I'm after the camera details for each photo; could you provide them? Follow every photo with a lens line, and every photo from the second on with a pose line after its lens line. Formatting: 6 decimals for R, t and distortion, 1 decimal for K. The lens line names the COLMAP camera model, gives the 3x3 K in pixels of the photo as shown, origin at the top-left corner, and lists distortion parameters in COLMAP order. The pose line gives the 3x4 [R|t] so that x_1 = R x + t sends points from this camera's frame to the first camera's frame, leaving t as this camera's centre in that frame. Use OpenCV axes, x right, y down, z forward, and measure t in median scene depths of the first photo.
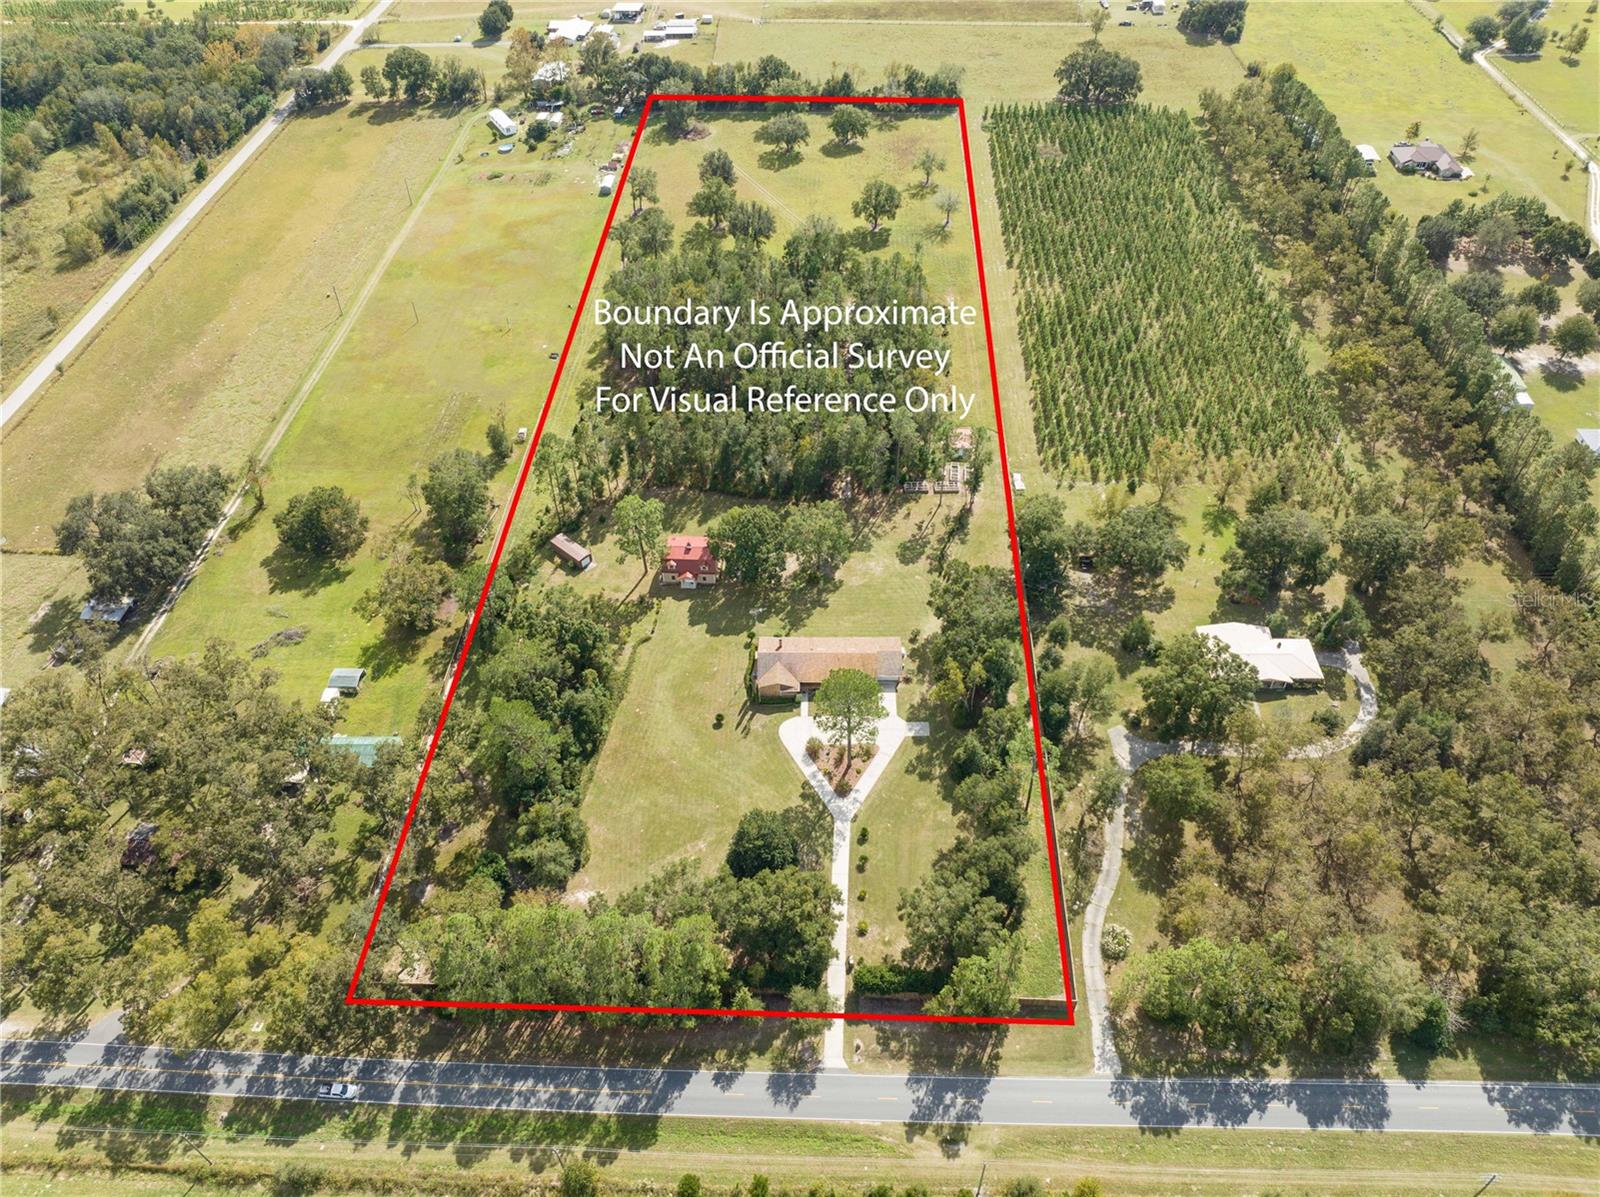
lens RADIAL K [[1137.3, 0, 801.2], [0, 1137.3, 588.1], [0, 0, 1]] dist [-0.045006, 0.012555]
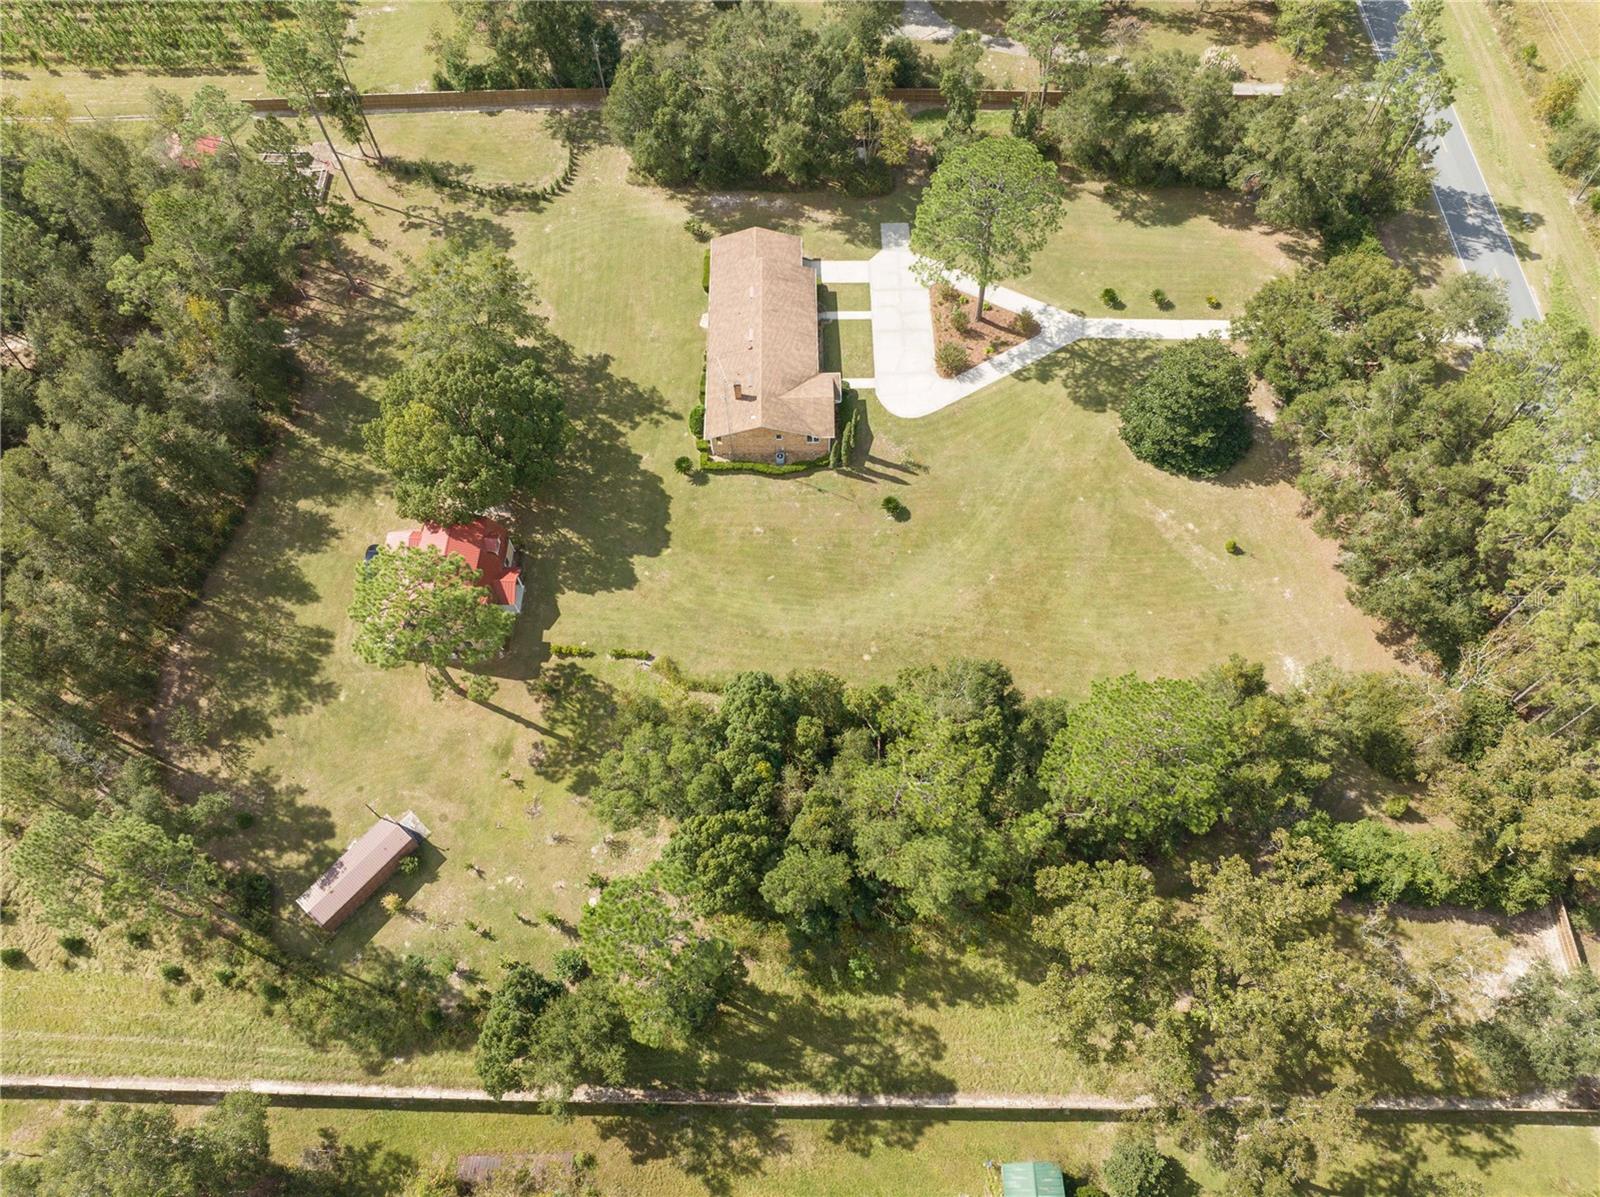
lens RADIAL K [[1137.3, 0, 797.9], [0, 1137.3, 600.9], [0, 0, 1]] dist [-0.045006, 0.012555]
pose [[-0.031749, -0.867208, 0.496933, -0.390928], [0.713394, 0.328564, 0.618963, -0.240318], [-0.700044, 0.374160, 0.608229, 0.764480]]
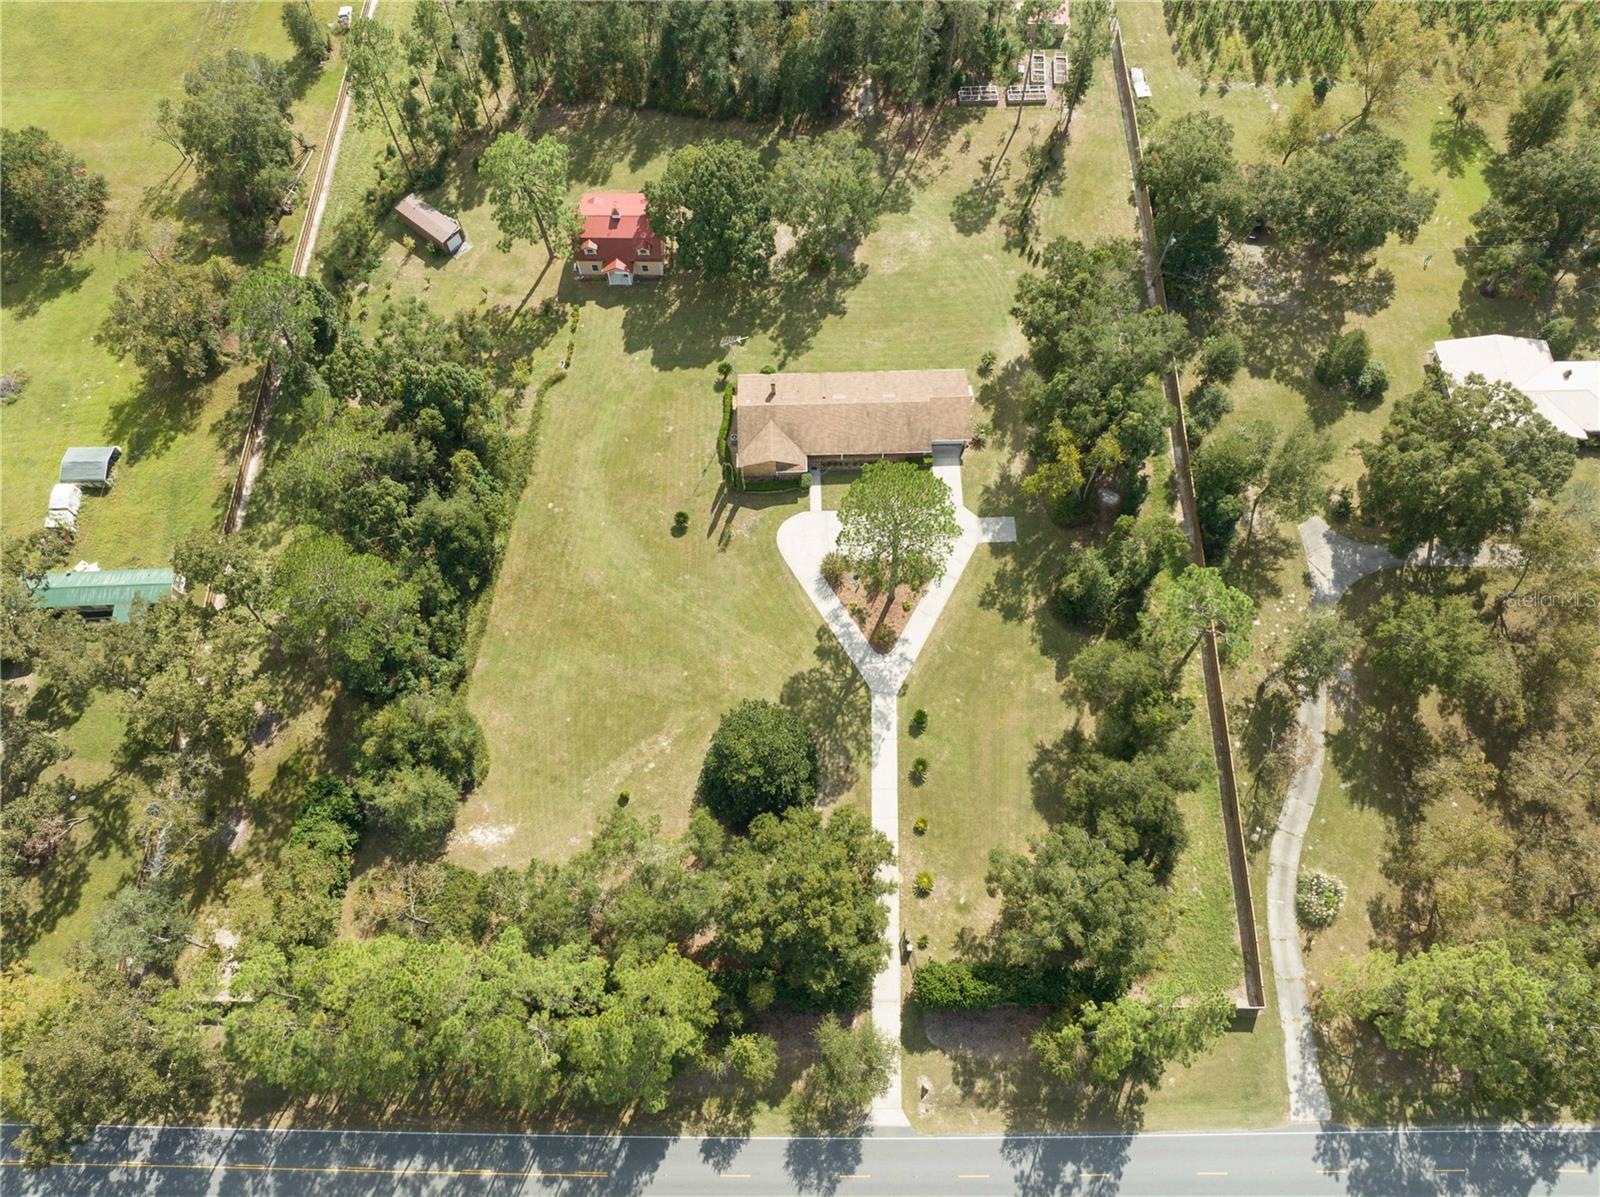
lens RADIAL K [[1137.3, 0, 813.2], [0, 1137.3, 597.3], [0, 0, 1]] dist [-0.045006, 0.012555]
pose [[0.999254, -0.033891, 0.018538, -0.012718], [0.025002, 0.933215, 0.358449, -0.071336], [-0.029448, -0.357718, 0.933365, 0.418115]]
